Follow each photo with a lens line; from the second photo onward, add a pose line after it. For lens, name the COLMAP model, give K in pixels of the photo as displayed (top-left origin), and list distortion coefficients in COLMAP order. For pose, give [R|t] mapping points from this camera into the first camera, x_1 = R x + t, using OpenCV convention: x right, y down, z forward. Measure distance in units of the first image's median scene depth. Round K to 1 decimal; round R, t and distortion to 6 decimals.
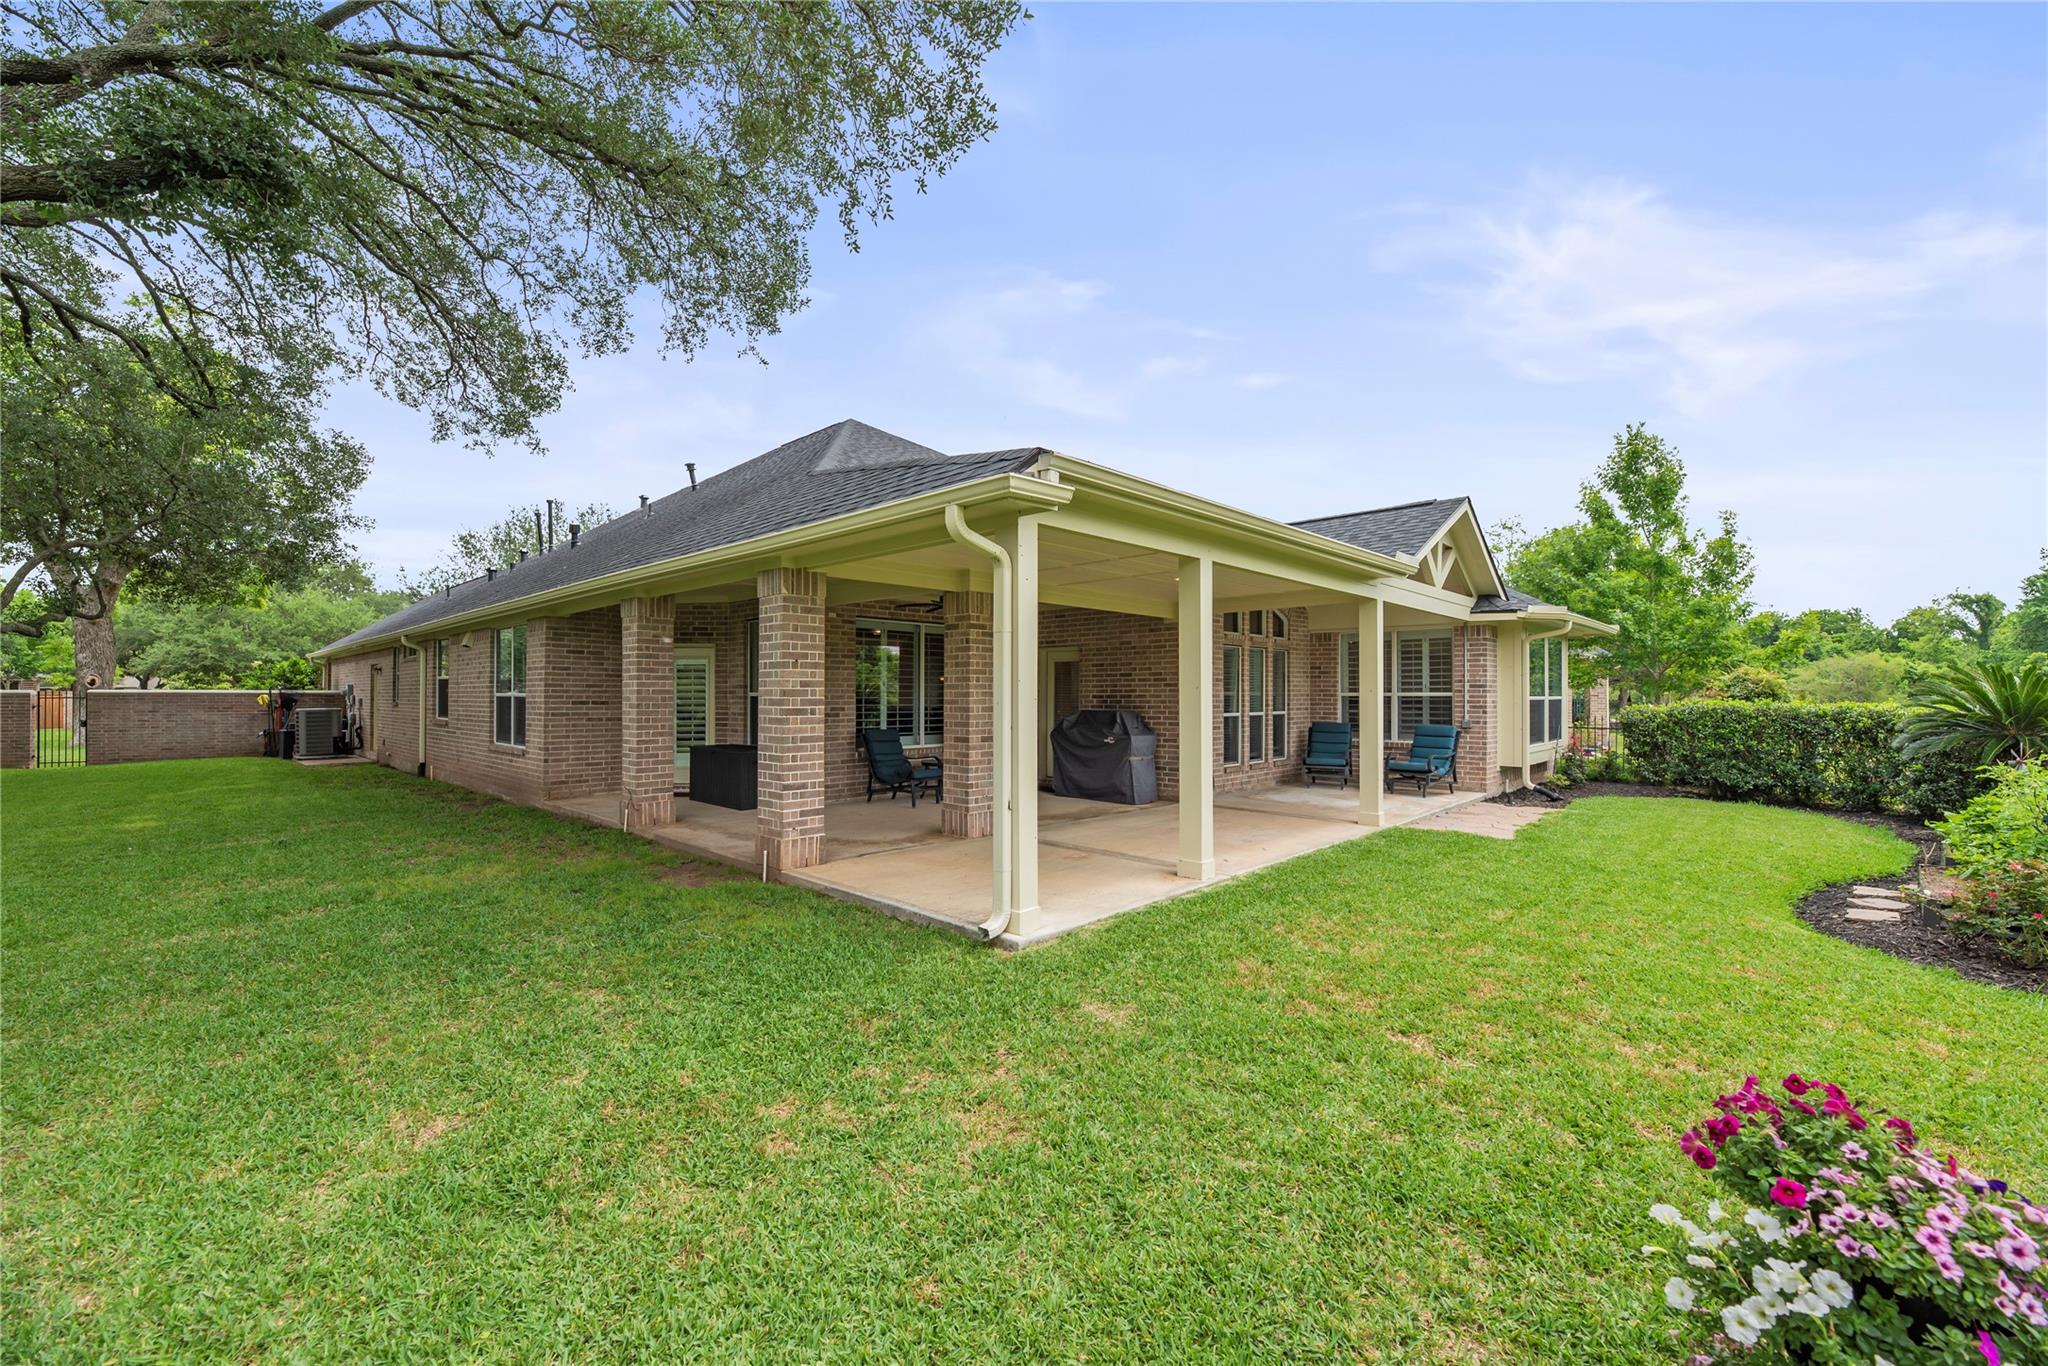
lens RADIAL K [[824.9, 0, 1026.3], [0, 824.9, 680.1], [0, 0, 1]] dist [-0.010284, 0.001253]
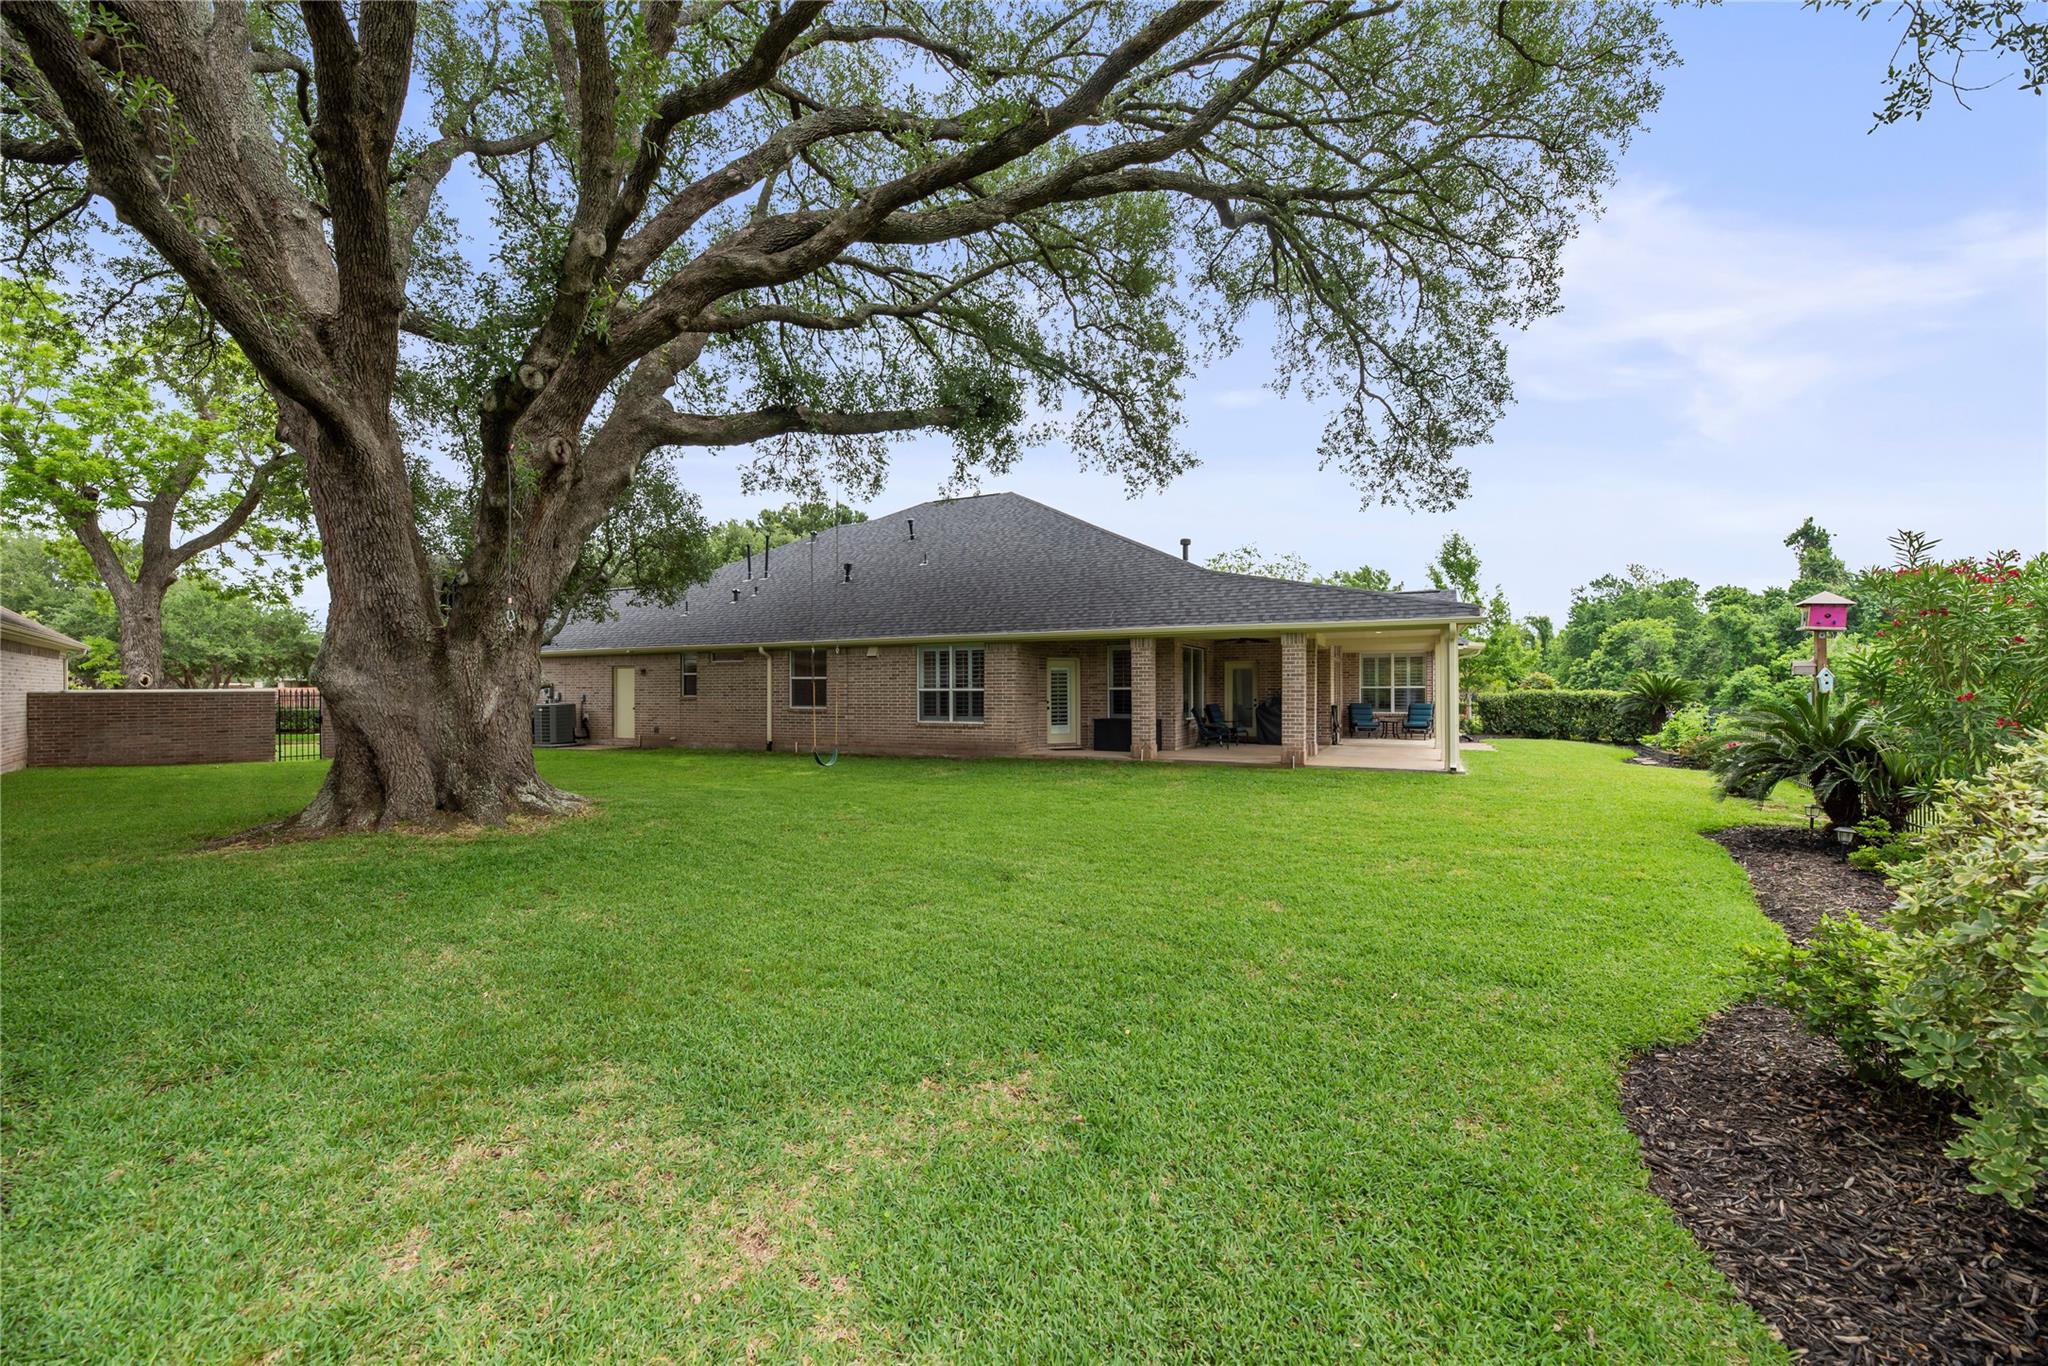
lens RADIAL K [[824.9, 0, 1020.9], [0, 824.9, 687.3], [0, 0, 1]] dist [-0.010284, 0.001253]
pose [[0.948474, -0.004194, 0.316828, -0.666419], [-0.000310, 0.999900, 0.014166, -0.006123], [-0.316855, -0.013534, 0.948377, -0.346826]]
